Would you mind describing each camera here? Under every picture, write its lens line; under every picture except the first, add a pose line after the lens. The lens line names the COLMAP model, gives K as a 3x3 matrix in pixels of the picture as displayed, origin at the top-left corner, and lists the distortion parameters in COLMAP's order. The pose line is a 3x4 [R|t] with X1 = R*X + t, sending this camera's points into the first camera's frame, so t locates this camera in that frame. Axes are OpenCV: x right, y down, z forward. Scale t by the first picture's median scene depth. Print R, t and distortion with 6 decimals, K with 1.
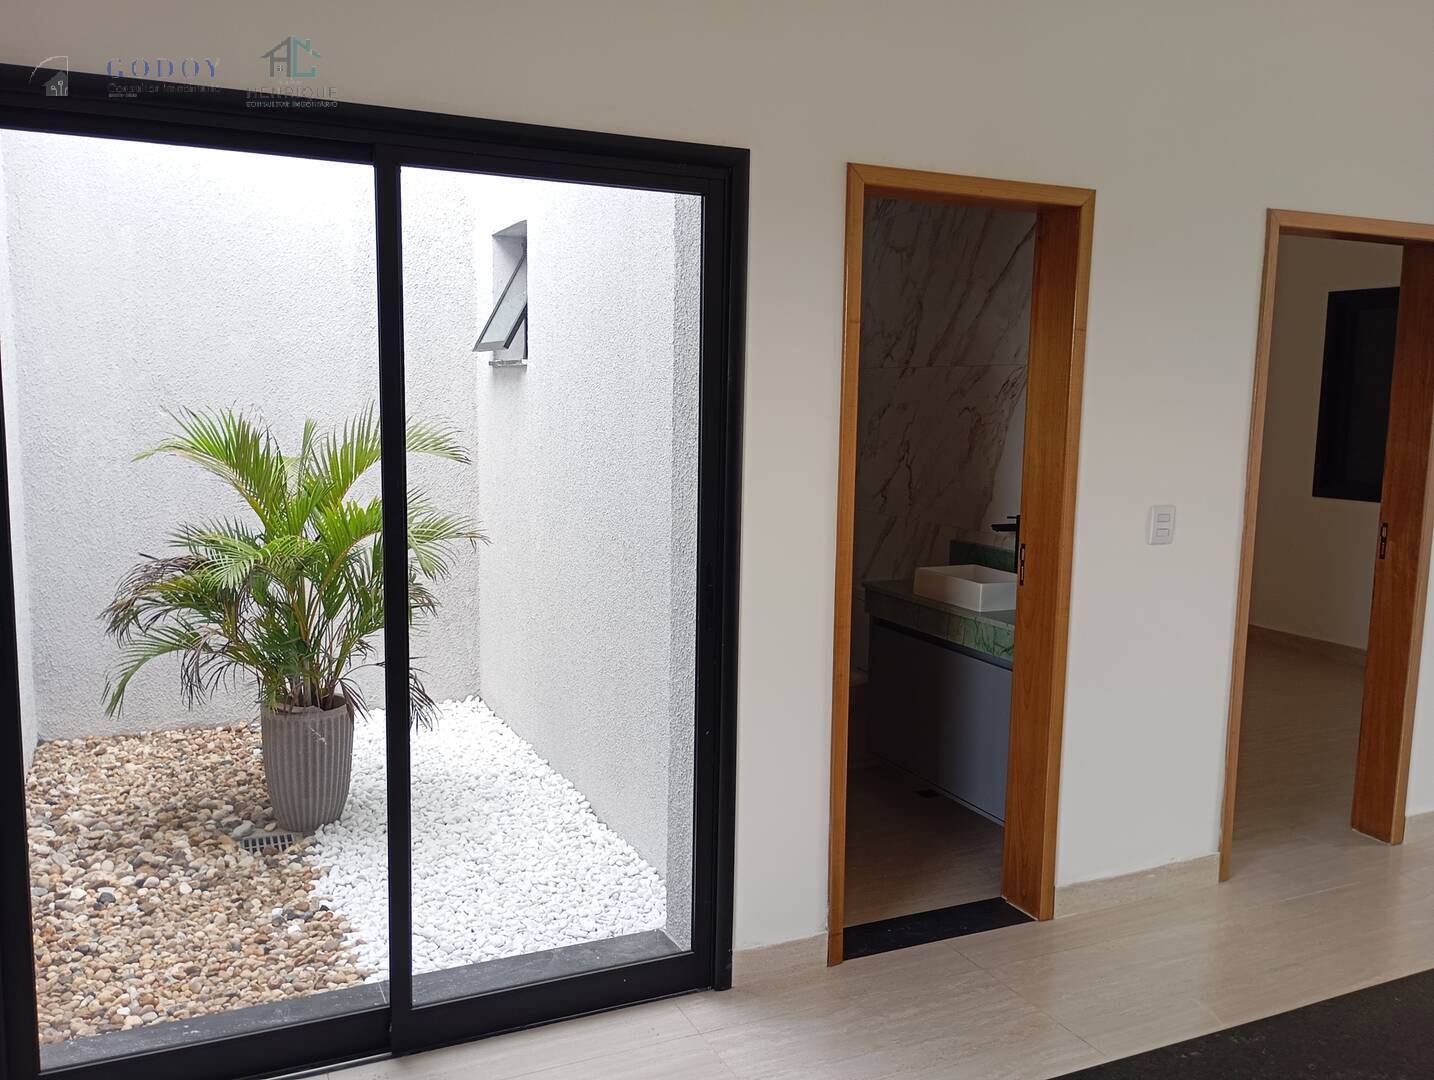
lens RADIAL K [[1186.7, 0, 709.0], [0, 1186.7, 545.8], [0, 0, 1]] dist [0.065056, -0.077215]
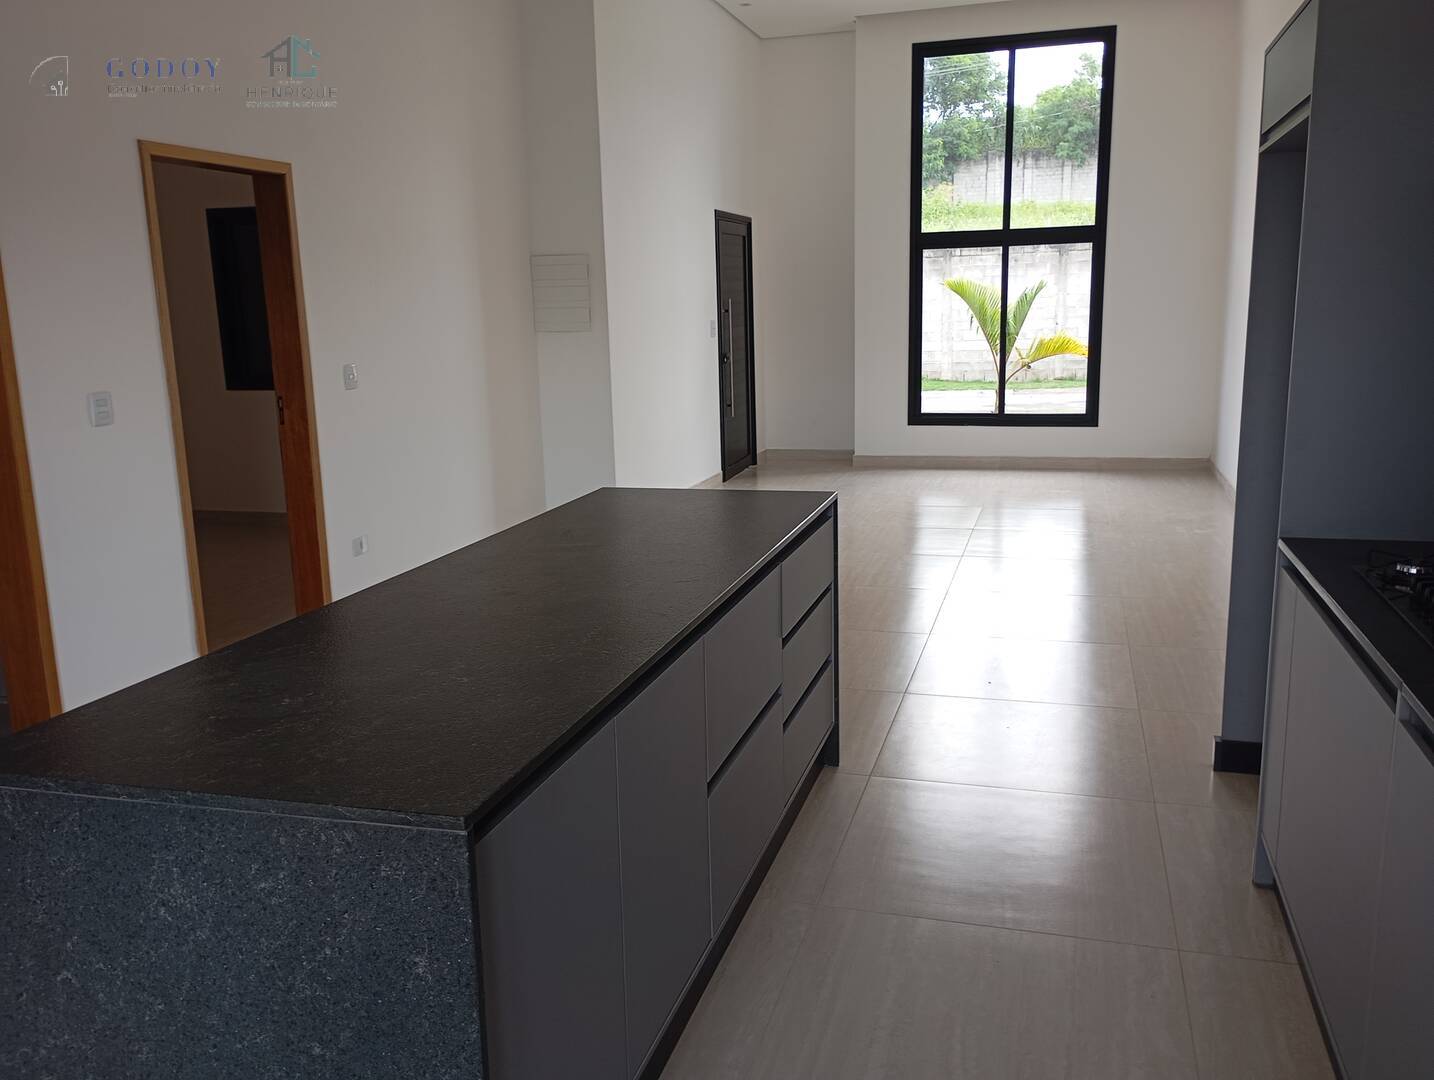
lens RADIAL K [[1186.7, 0, 709.0], [0, 1186.7, 545.8], [0, 0, 1]] dist [0.065056, -0.077215]
pose [[0.660817, -0.182509, 0.728019, -0.098762], [0.133415, 0.983100, 0.125356, 0.042624], [-0.738595, 0.014292, 0.673998, -0.209343]]
